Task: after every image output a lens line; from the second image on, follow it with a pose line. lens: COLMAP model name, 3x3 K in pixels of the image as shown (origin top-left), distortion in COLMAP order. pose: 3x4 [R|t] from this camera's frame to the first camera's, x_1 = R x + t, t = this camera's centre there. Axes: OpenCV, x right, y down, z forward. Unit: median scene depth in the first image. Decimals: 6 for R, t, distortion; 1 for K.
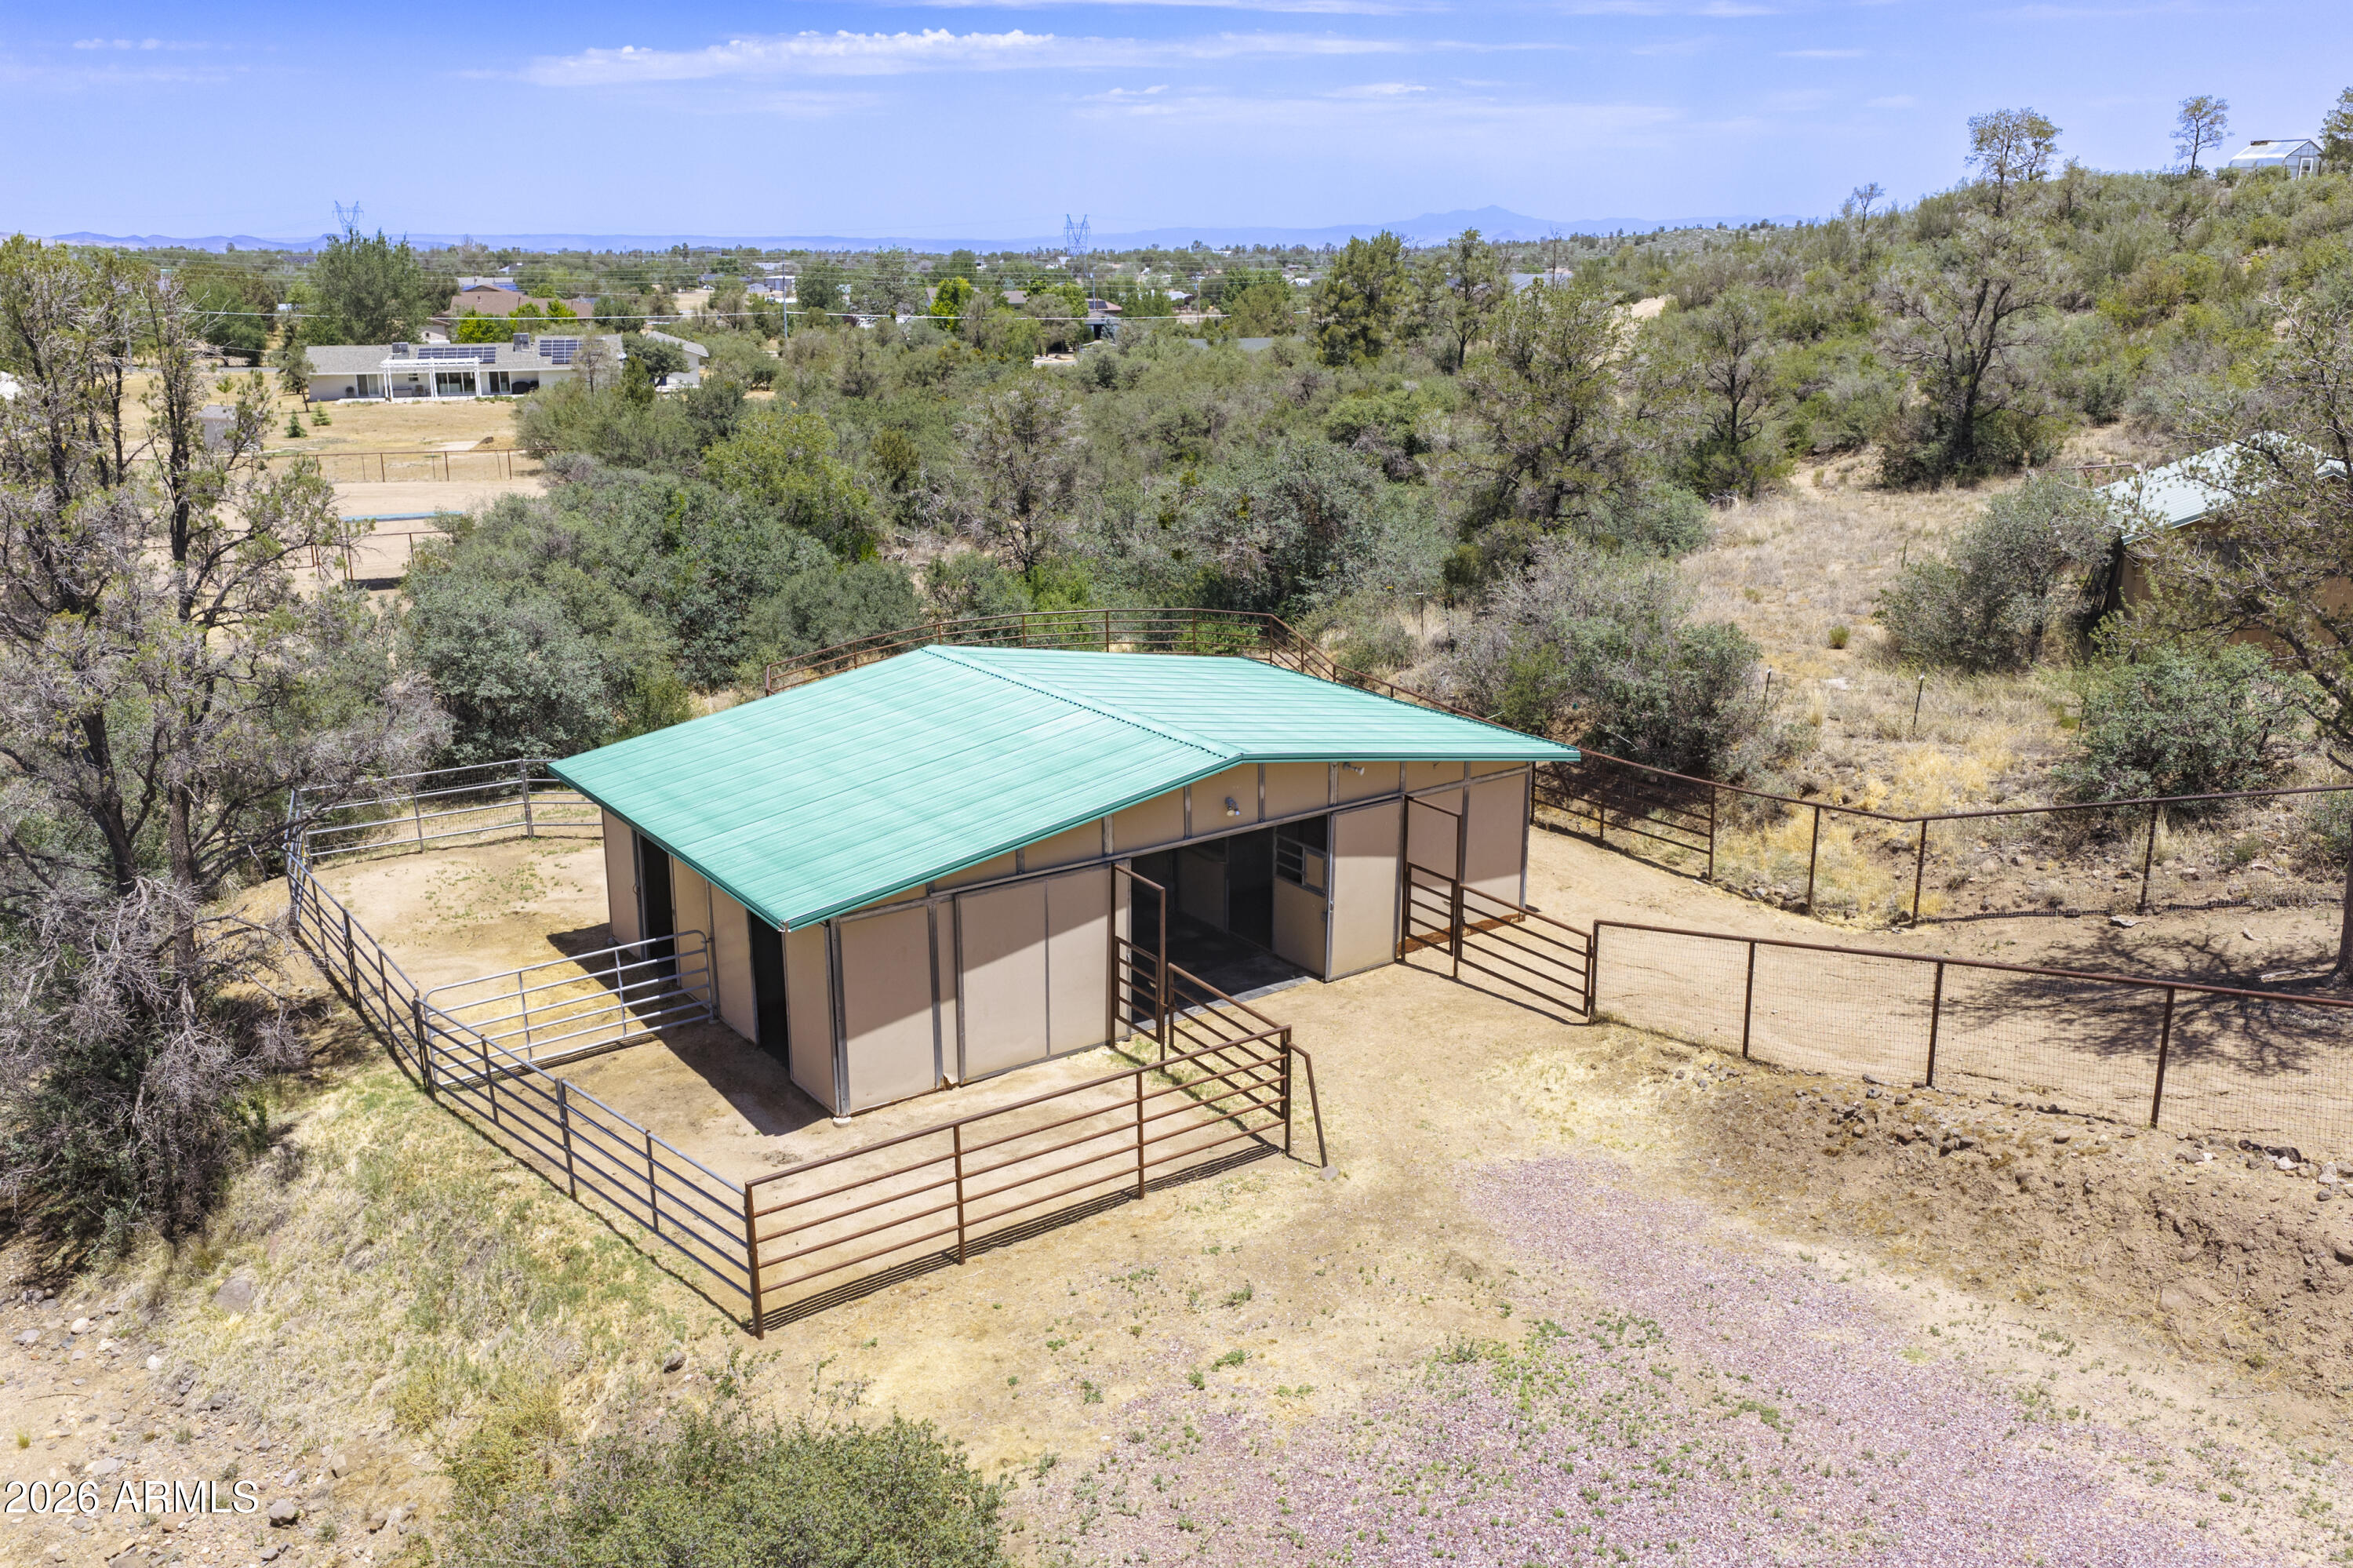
lens RADIAL K [[1959.6, 0, 1172.3], [0, 1959.6, 796.6], [0, 0, 1]] dist [0.020680, -0.039207]
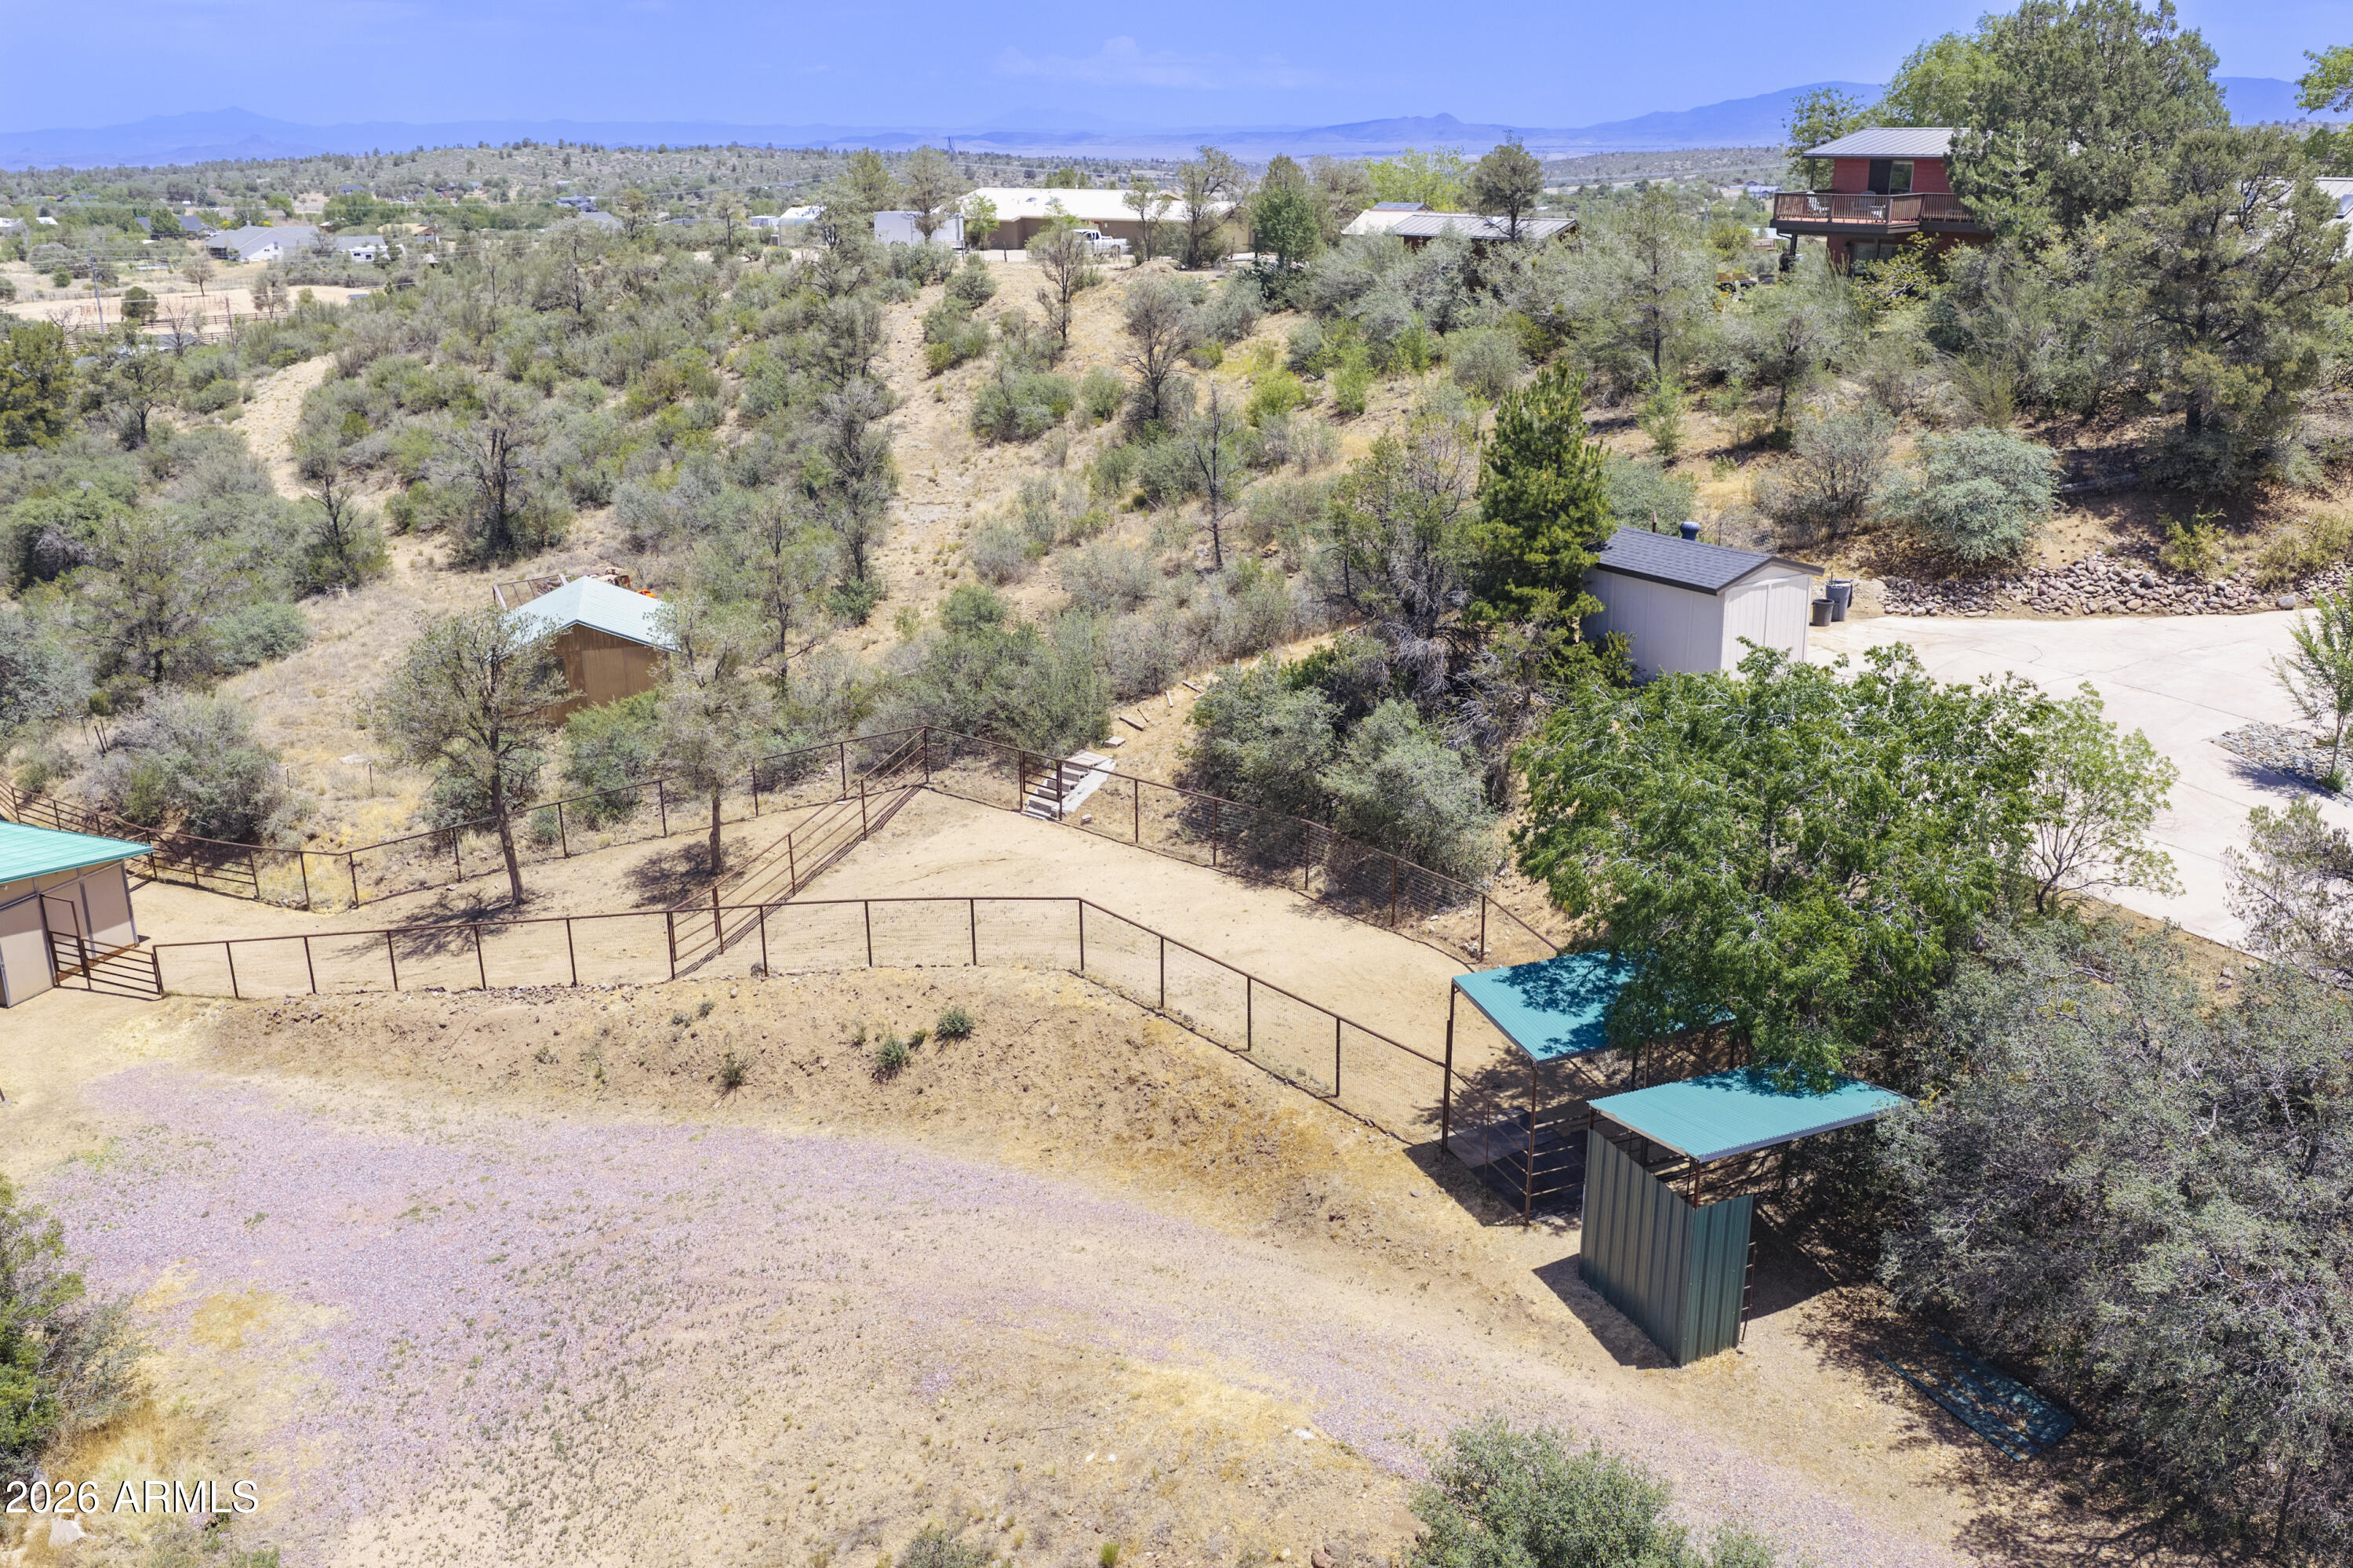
lens RADIAL K [[1959.6, 0, 1183.3], [0, 1959.6, 783.2], [0, 0, 1]] dist [0.020680, -0.039207]
pose [[0.834088, -0.171577, 0.524269, 0.057732], [0.151823, 0.985096, 0.080847, -0.073809], [-0.530327, 0.012163, 0.847706, -0.898479]]
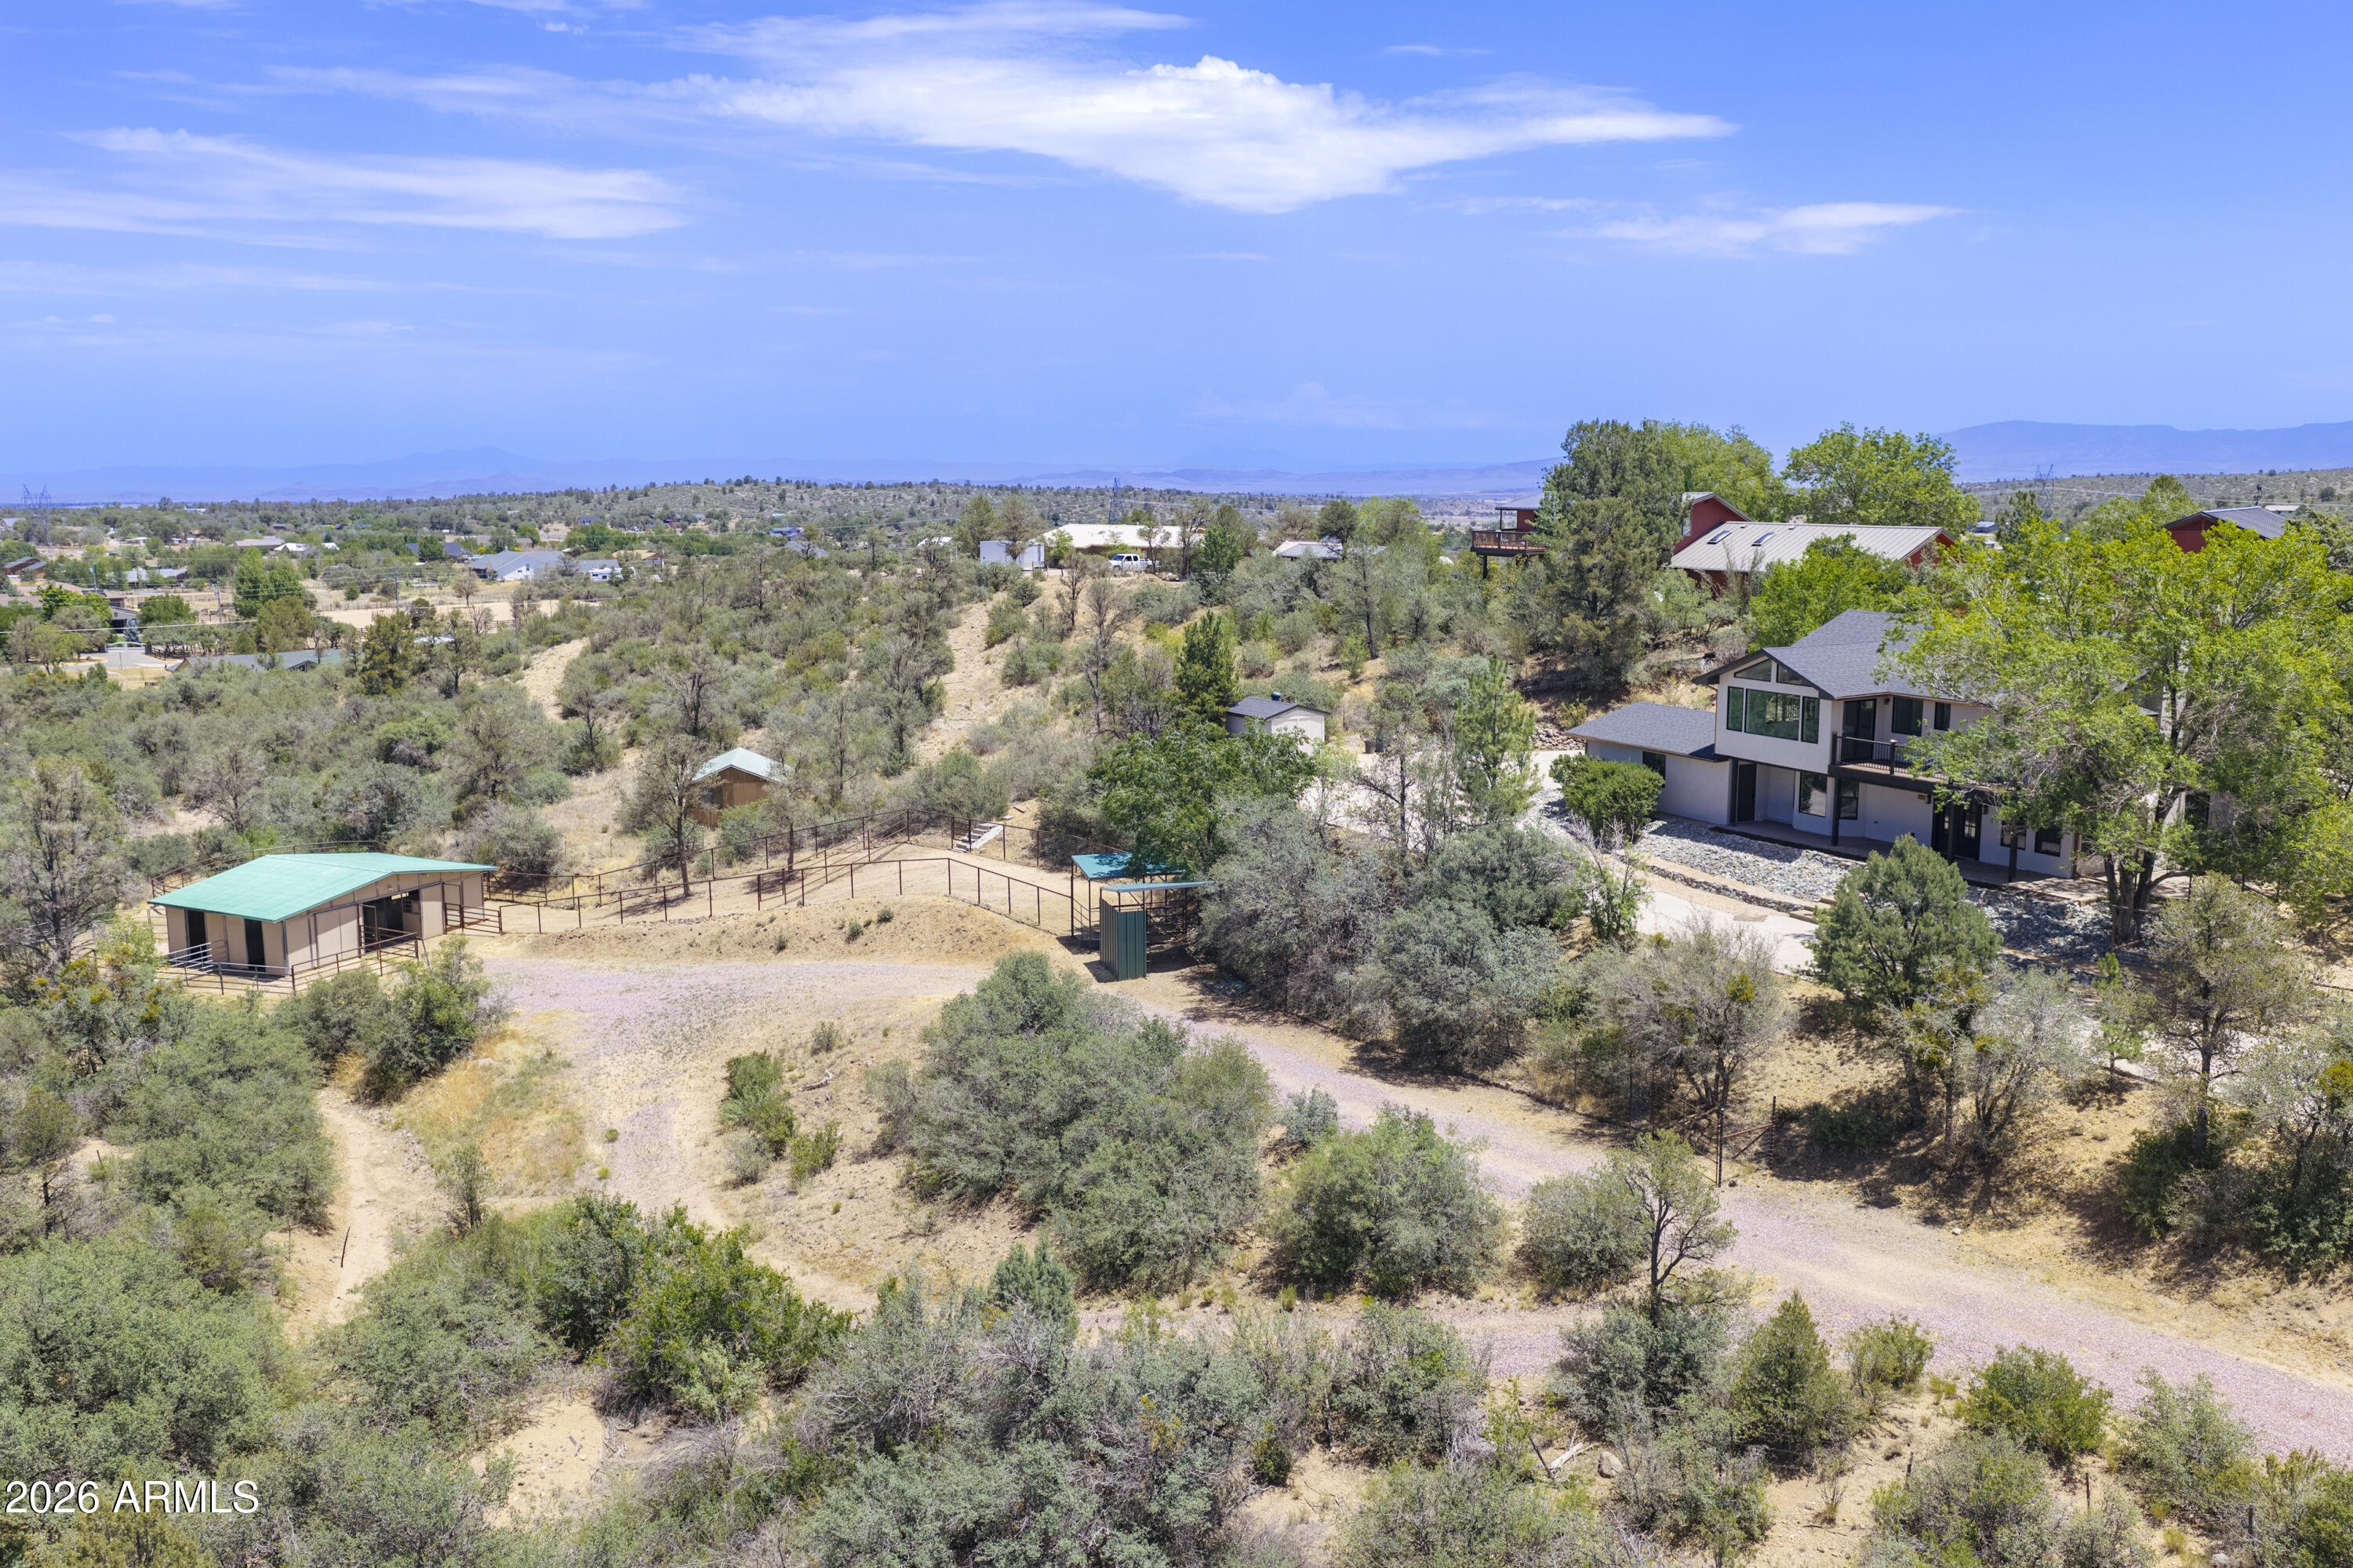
lens RADIAL K [[1959.6, 0, 1180.2], [0, 1959.6, 773.9], [0, 0, 1]] dist [0.020680, -0.039207]
pose [[0.882091, -0.068751, 0.466035, -0.276584], [0.127781, 0.987122, -0.096236, 0.258228], [-0.453417, 0.144439, 0.879517, -2.202081]]
